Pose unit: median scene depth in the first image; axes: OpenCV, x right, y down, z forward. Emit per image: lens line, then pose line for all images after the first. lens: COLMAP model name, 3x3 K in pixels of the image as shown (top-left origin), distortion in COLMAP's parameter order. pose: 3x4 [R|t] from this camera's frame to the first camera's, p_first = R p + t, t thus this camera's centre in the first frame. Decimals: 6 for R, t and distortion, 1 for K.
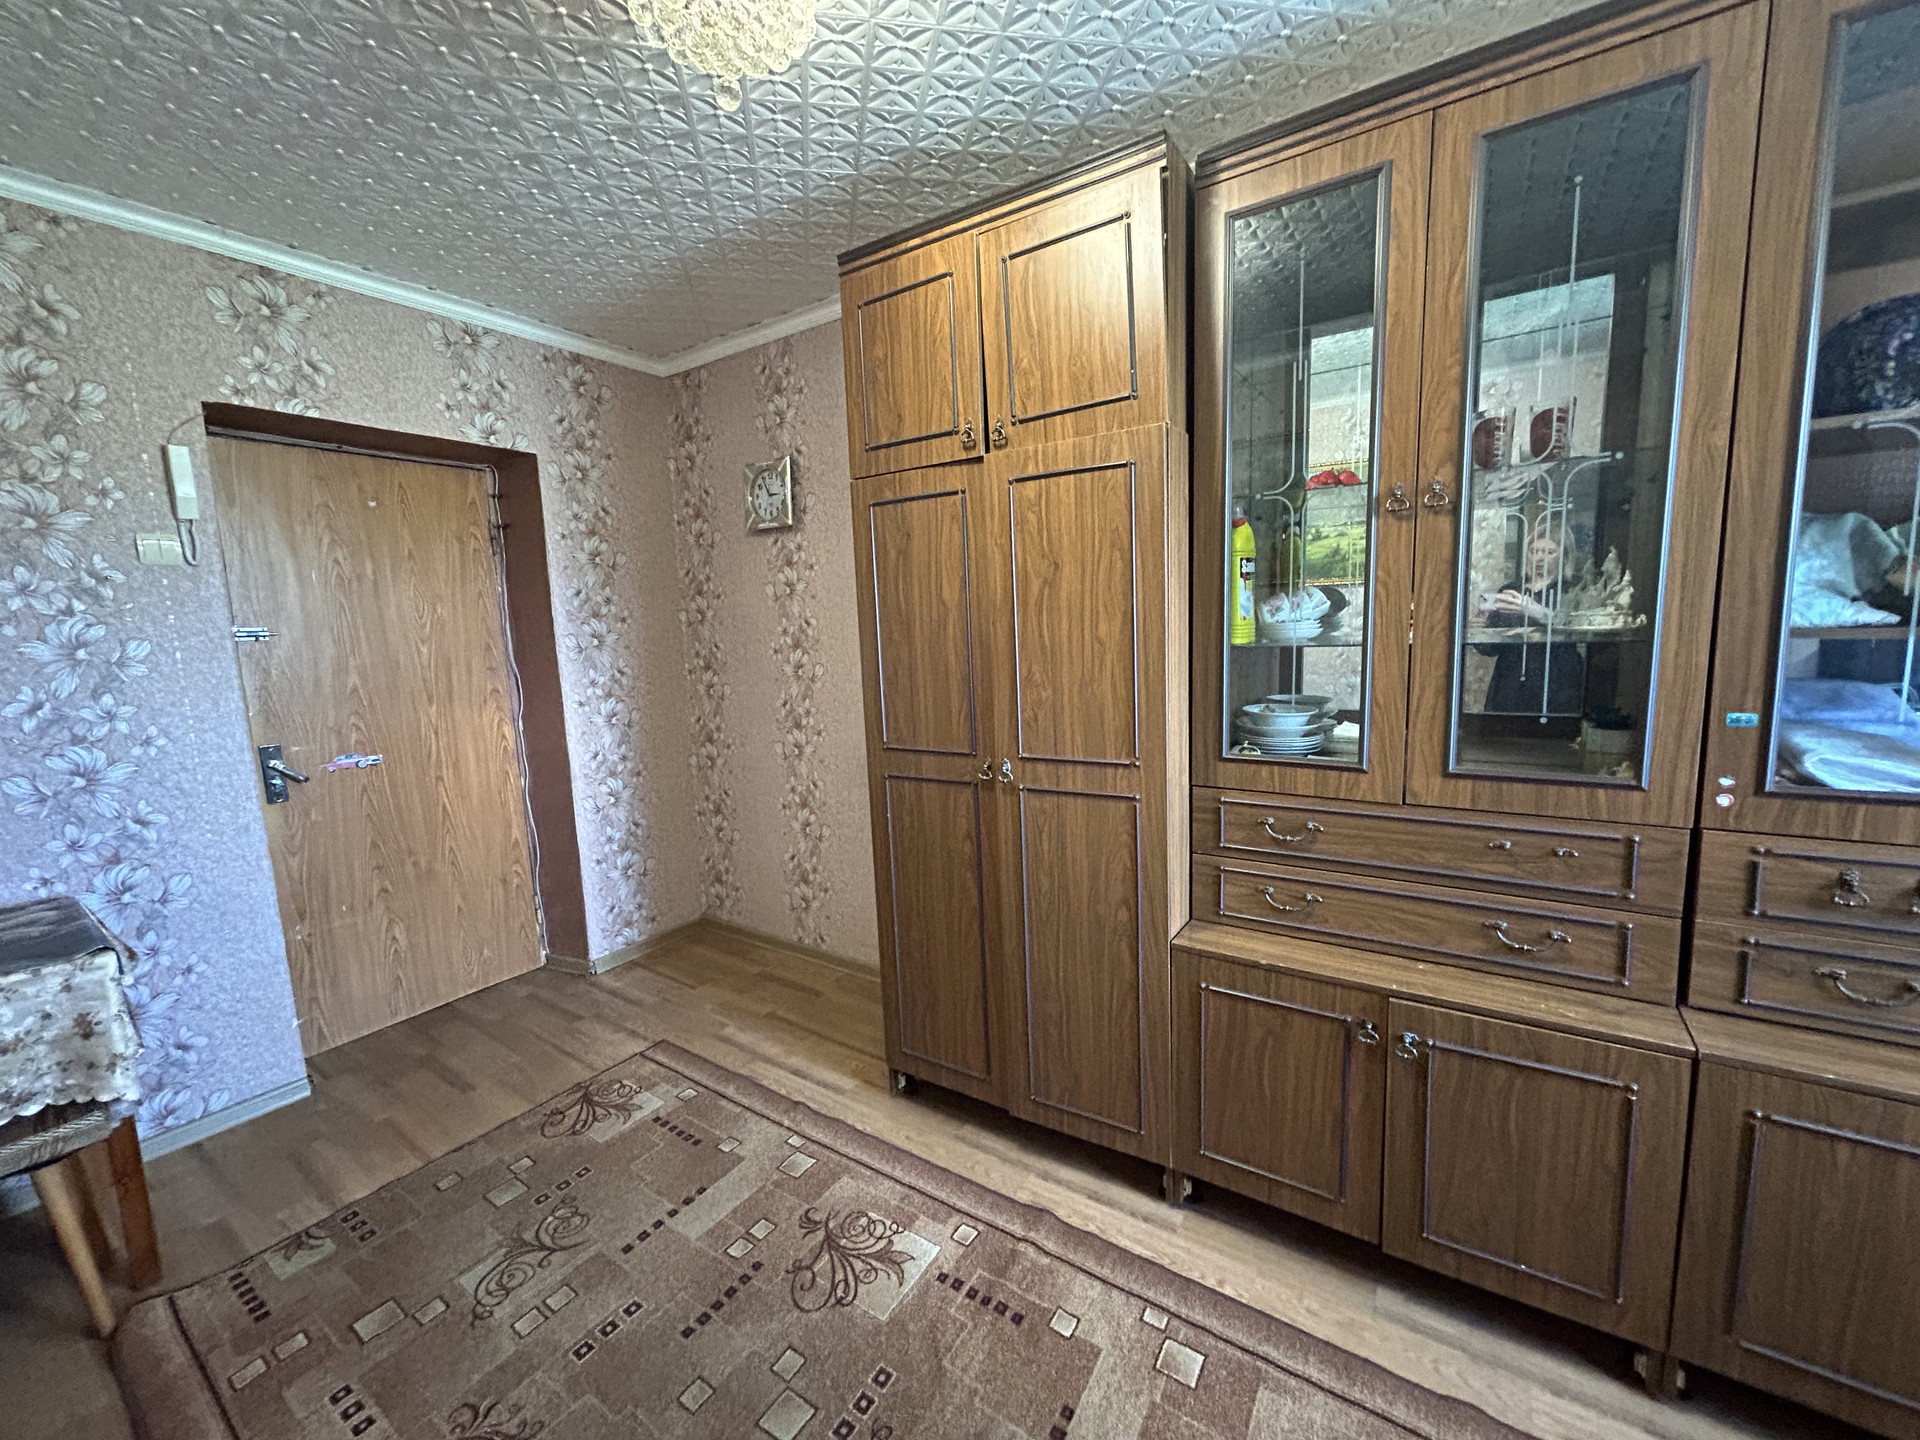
lens RADIAL K [[771.3, 0, 965.4], [0, 771.3, 719.4], [0, 0, 1]] dist [-0.001383, -0.000273]
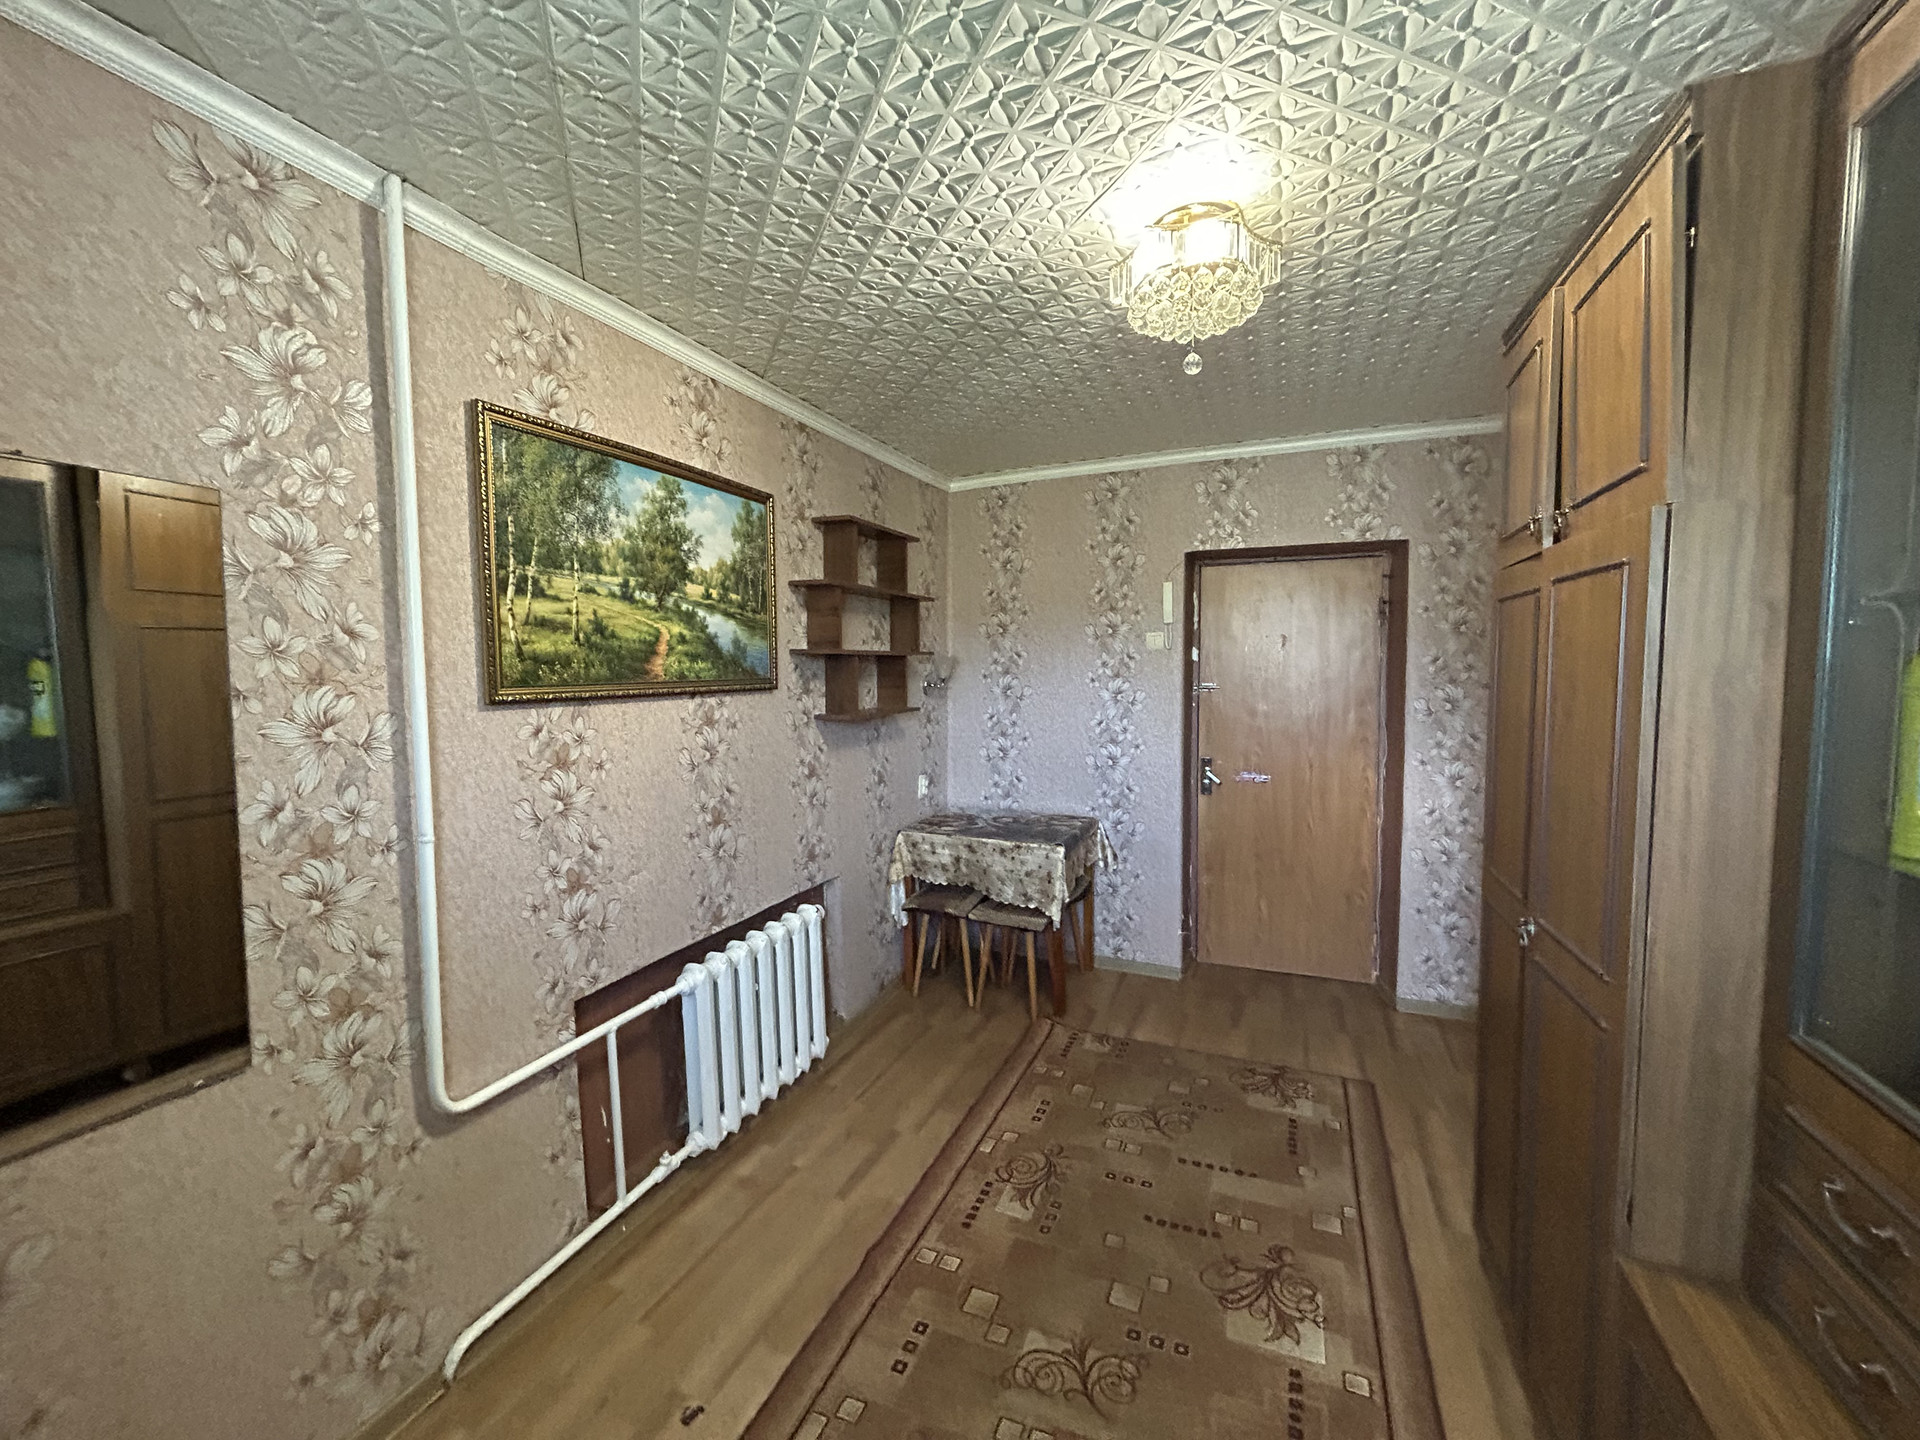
lens RADIAL K [[771.3, 0, 952.4], [0, 771.3, 720.9], [0, 0, 1]] dist [-0.001383, -0.000273]
pose [[0.185905, 0.106883, -0.976737, 0.606195], [-0.120688, 0.989023, 0.085256, -0.127937], [0.975128, 0.102031, 0.196764, 0.201238]]
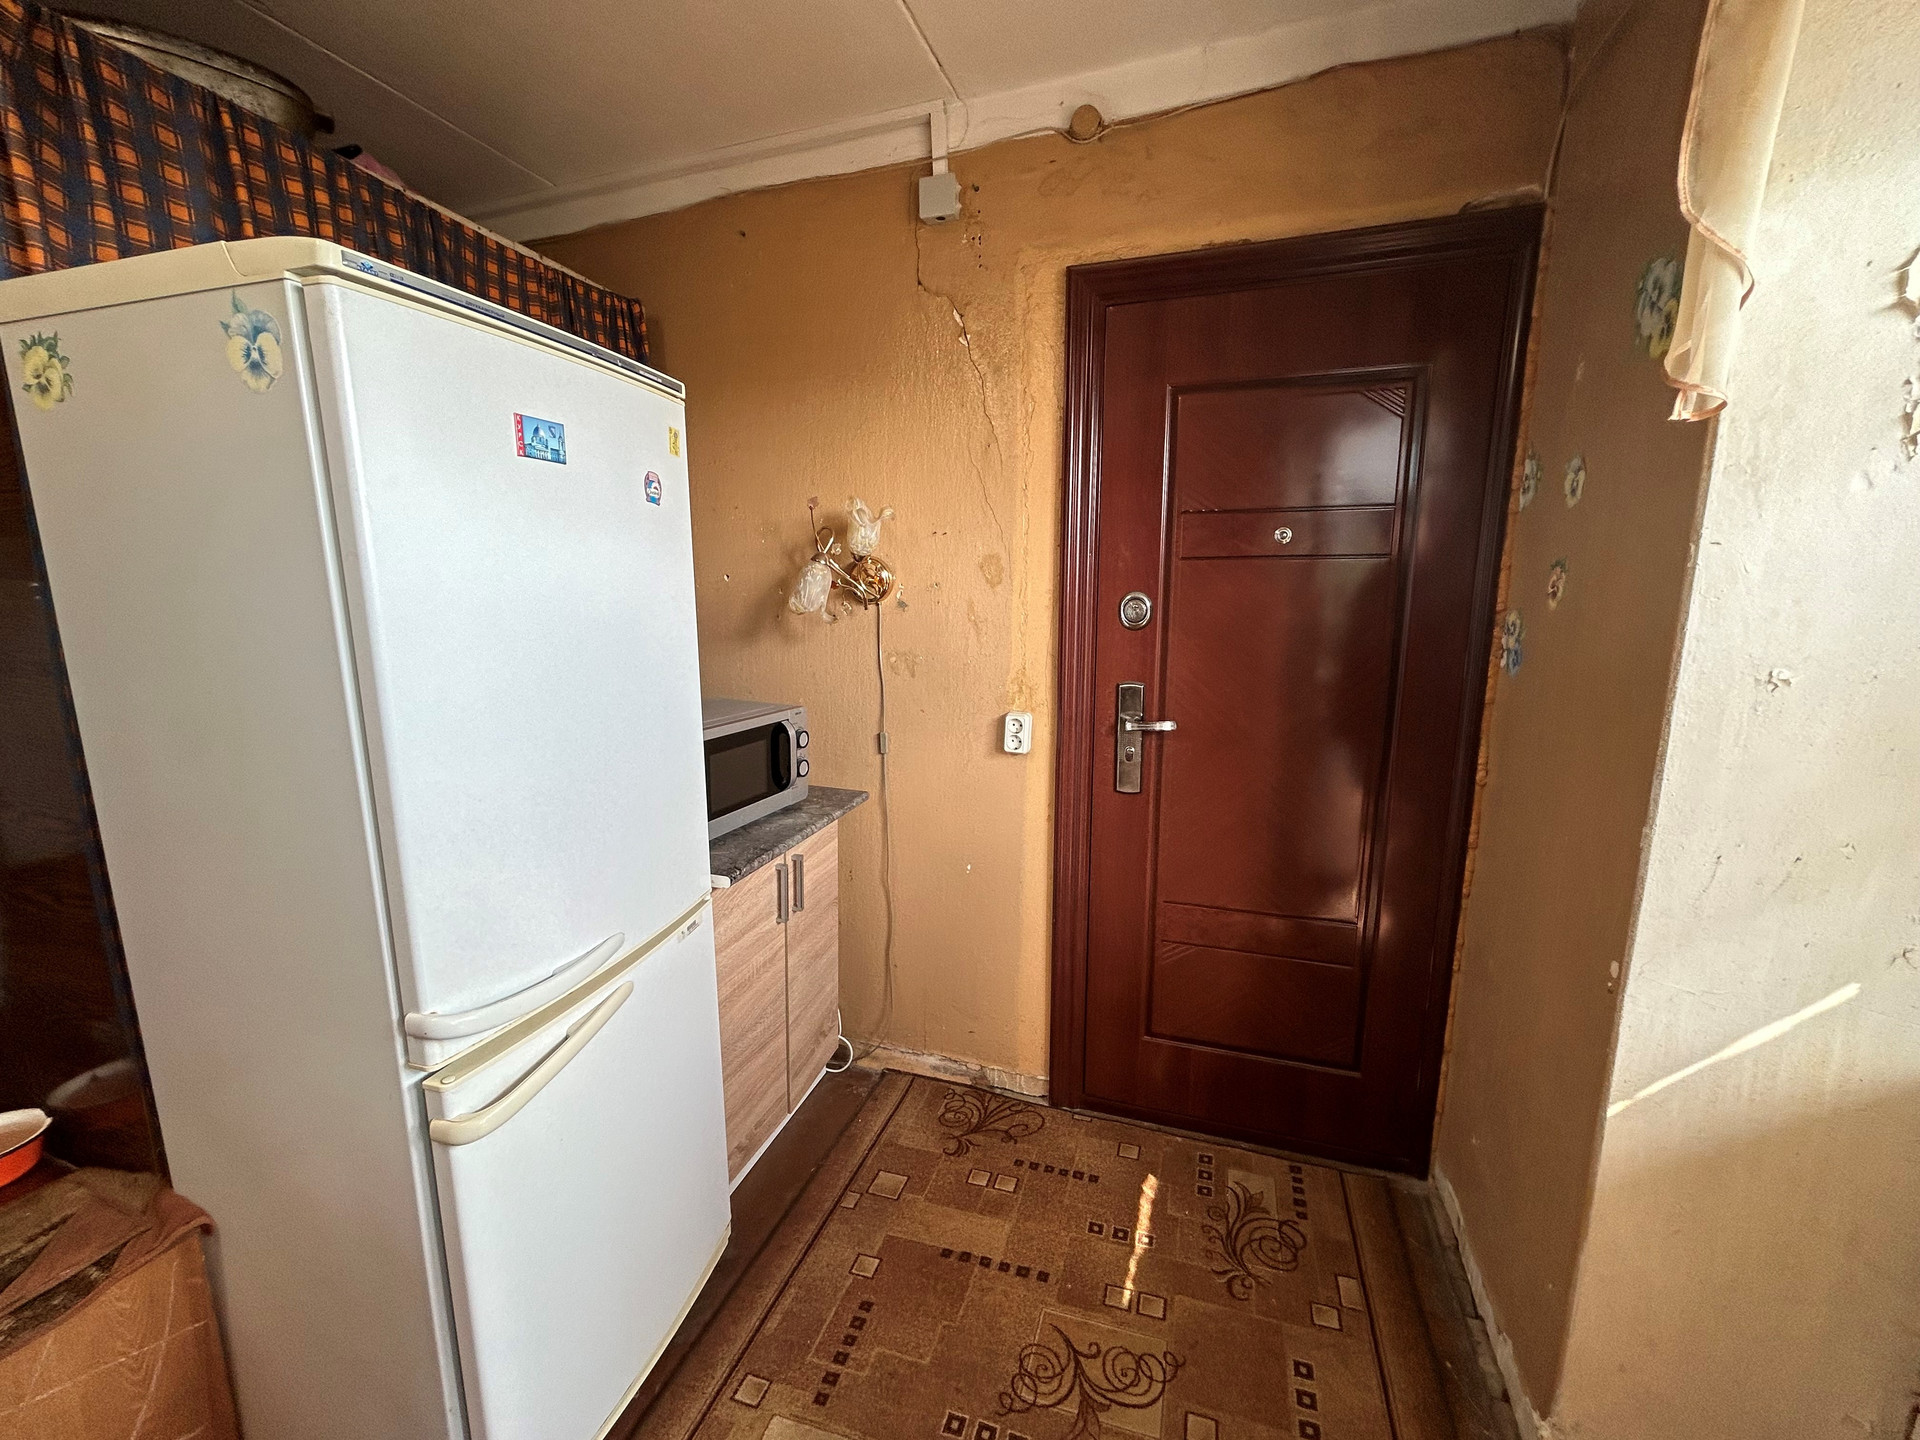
lens RADIAL K [[771.3, 0, 964.8], [0, 771.3, 719.9], [0, 0, 1]] dist [-0.001383, -0.000273]
pose [[-0.274278, -0.128656, 0.953005, -0.967764], [0.141315, 0.974859, 0.172278, -0.096869], [-0.951210, 0.181926, -0.249202, 0.969878]]
